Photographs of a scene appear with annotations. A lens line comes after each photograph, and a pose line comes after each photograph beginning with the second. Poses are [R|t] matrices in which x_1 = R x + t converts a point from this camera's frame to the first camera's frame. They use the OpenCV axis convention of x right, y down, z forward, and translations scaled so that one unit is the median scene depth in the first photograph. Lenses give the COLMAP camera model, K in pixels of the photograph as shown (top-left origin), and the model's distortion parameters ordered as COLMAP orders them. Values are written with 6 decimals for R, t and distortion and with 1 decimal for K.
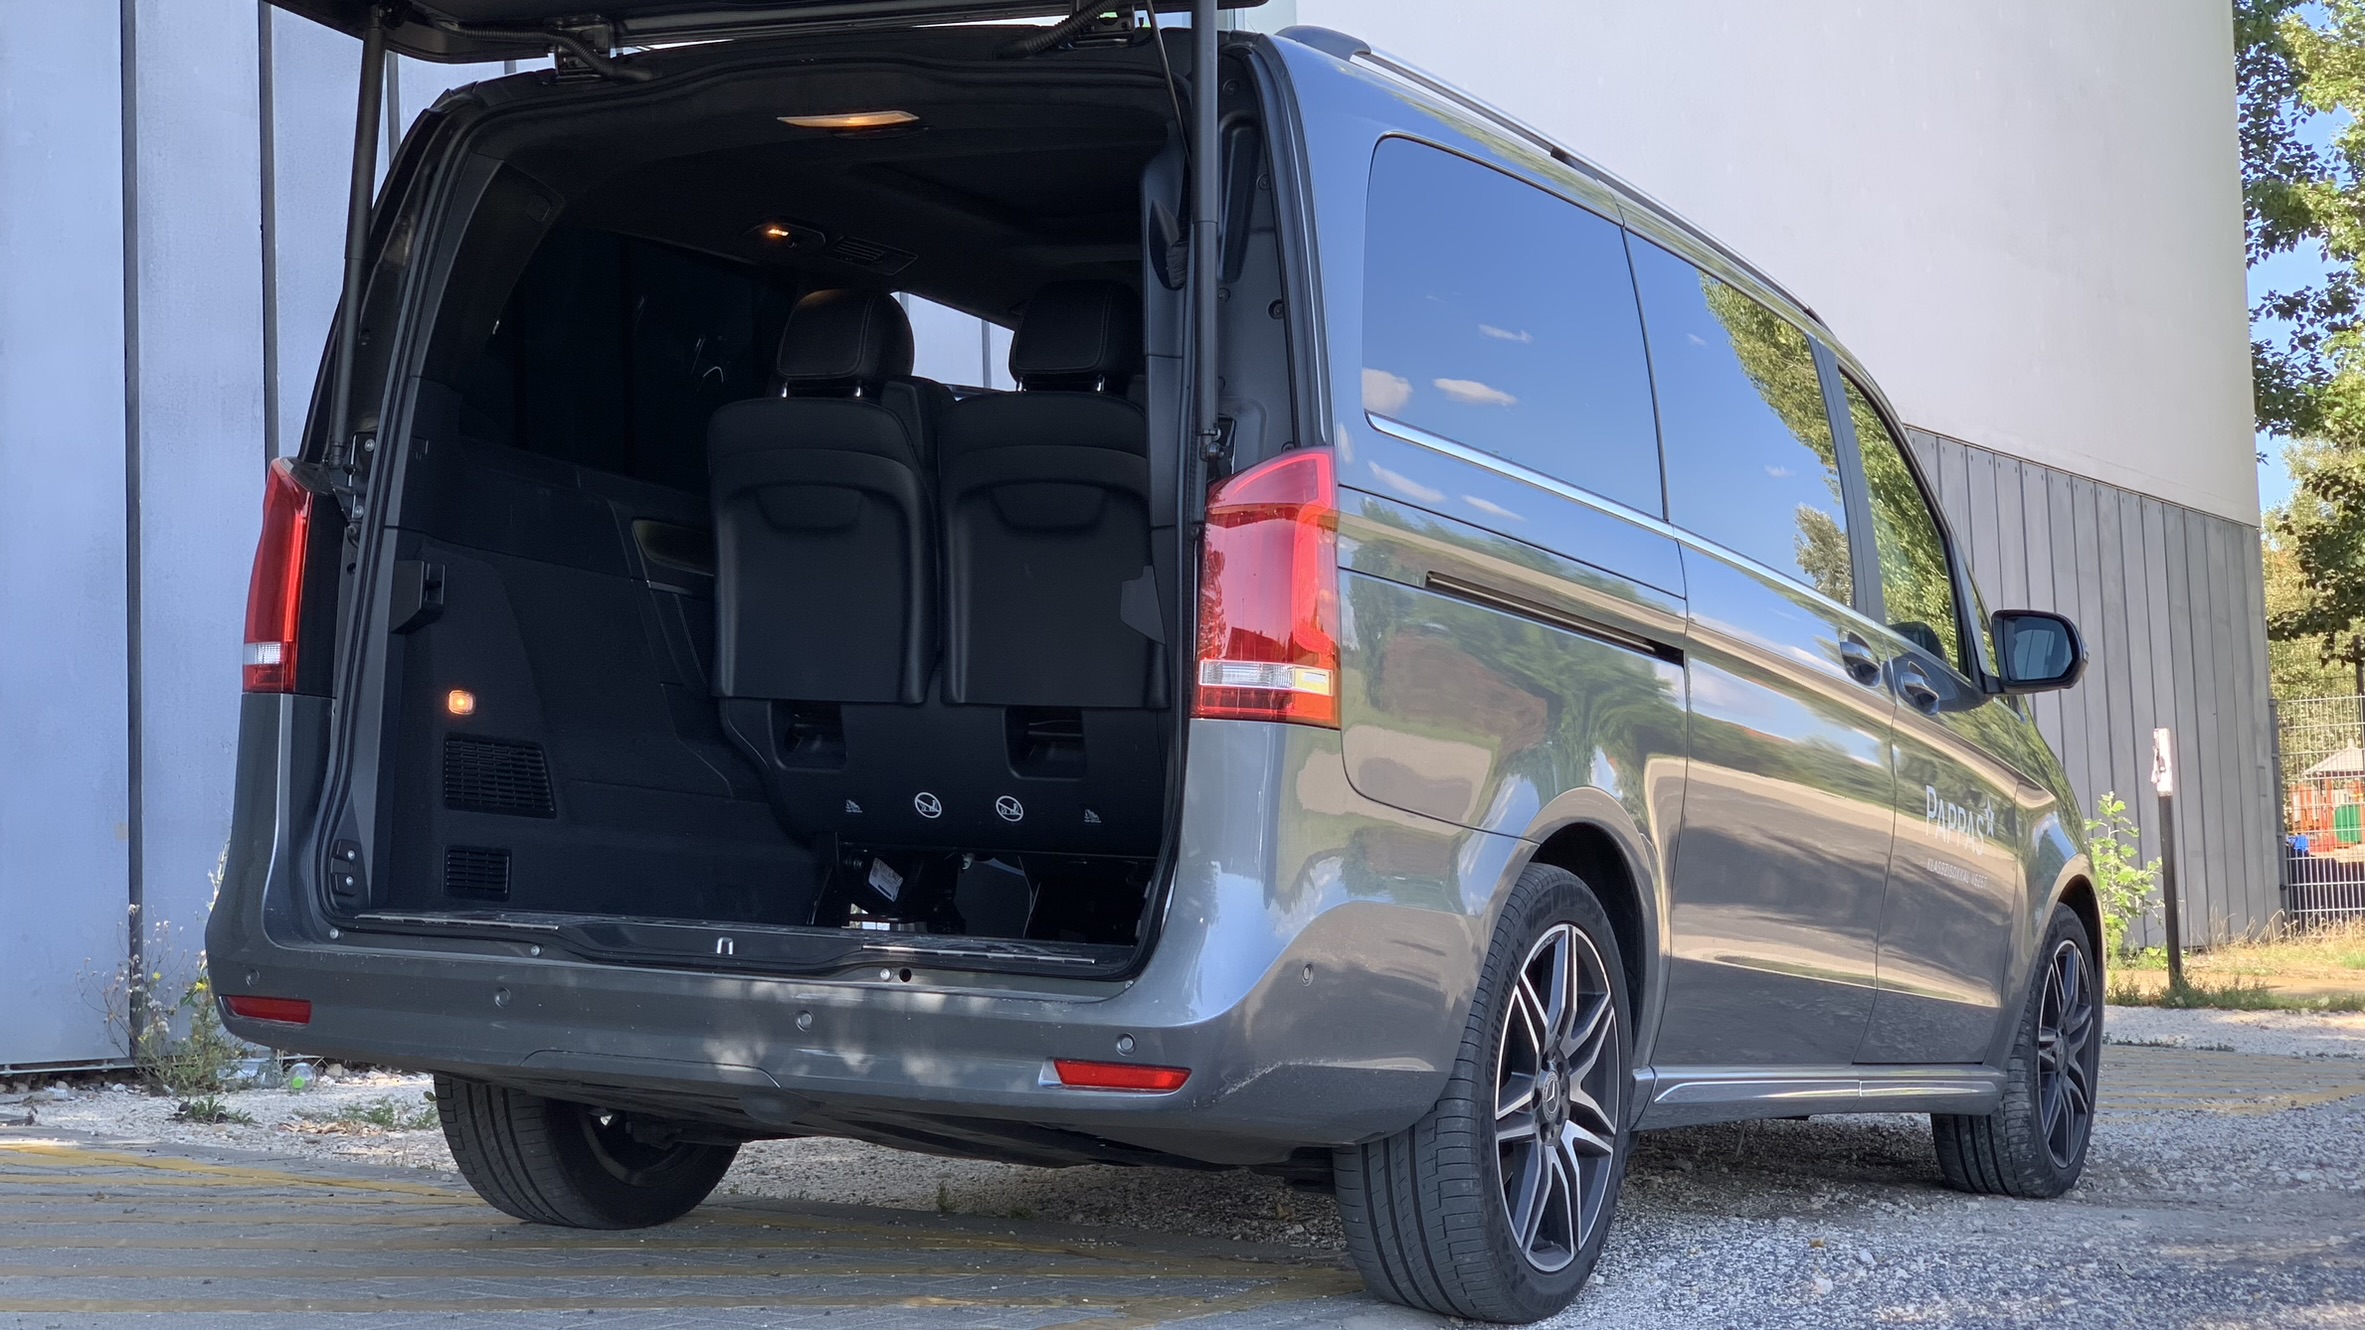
lens RADIAL K [[3560.7, 0, 1184.5], [0, 3560.7, 668.0], [0, 0, 1]] dist [-0.016637, -0.009609]
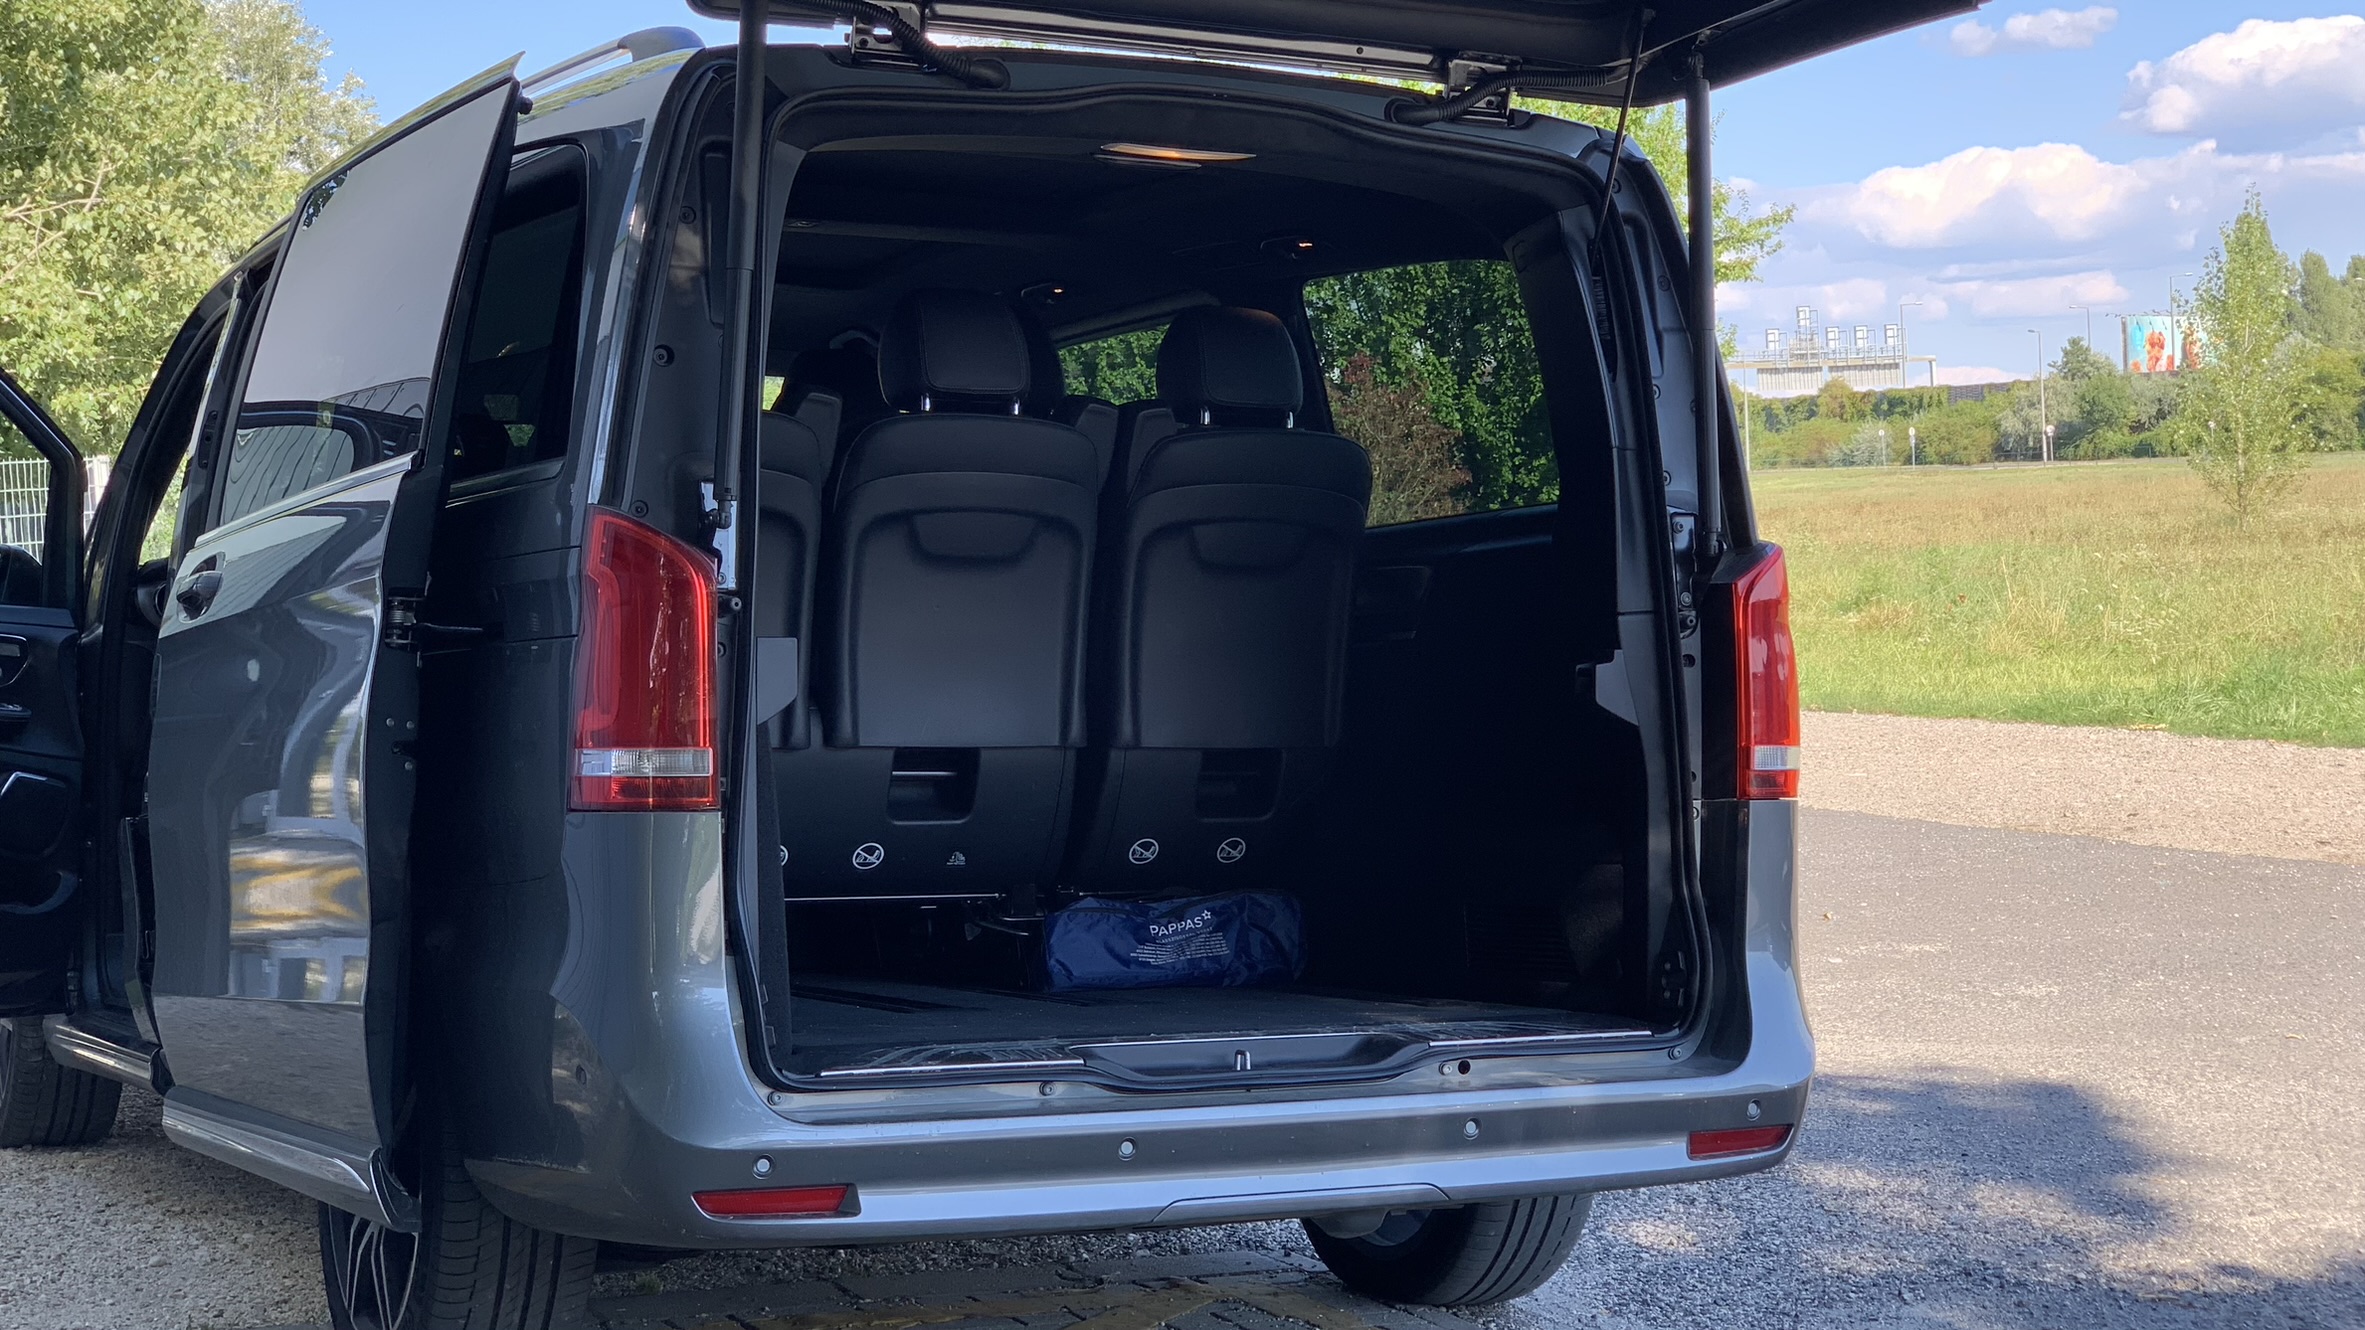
lens RADIAL K [[3564.4, 0, 1182.5], [0, 3564.4, 665.0], [0, 0, 1]] dist [-0.194984, 1.912066]
pose [[0.592952, -0.041021, 0.804192, -0.817565], [-0.019924, 0.997648, 0.065579, -0.079439], [-0.804991, -0.054908, 0.590741, 0.433609]]
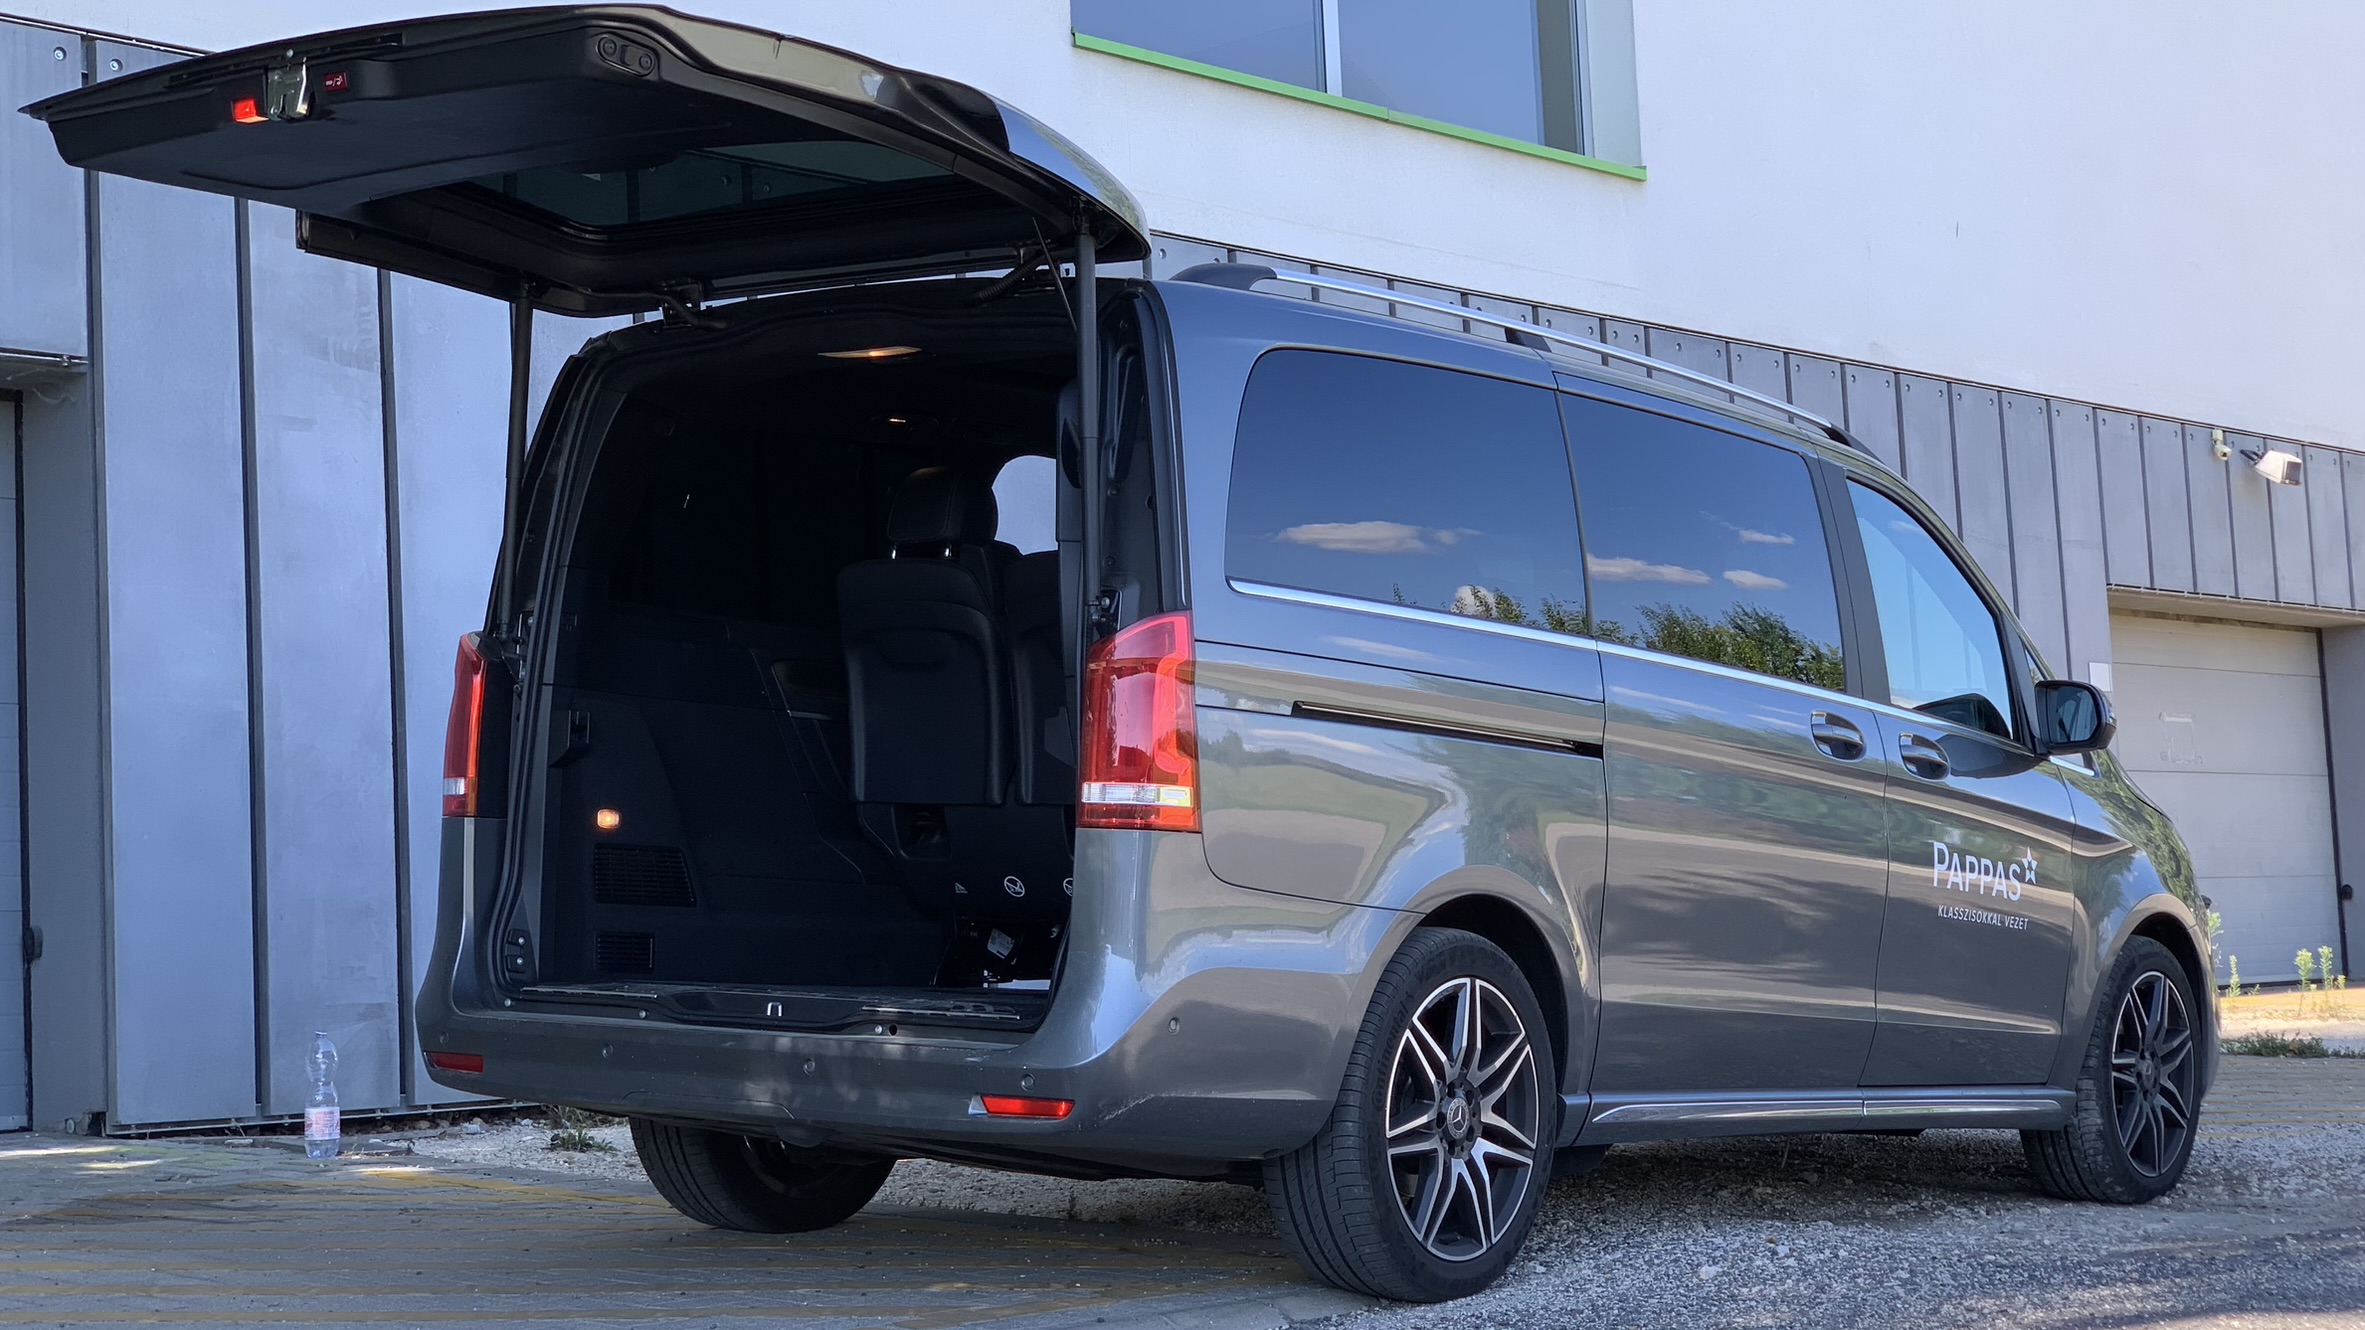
lens RADIAL K [[3564.4, 0, 1182.5], [0, 3564.4, 665.0], [0, 0, 1]] dist [-0.194984, 1.912066]
pose [[0.983224, -0.034129, -0.179180, 0.231419], [0.032691, 0.999405, -0.010972, -0.025045], [0.179447, 0.004930, 0.983755, -0.218566]]
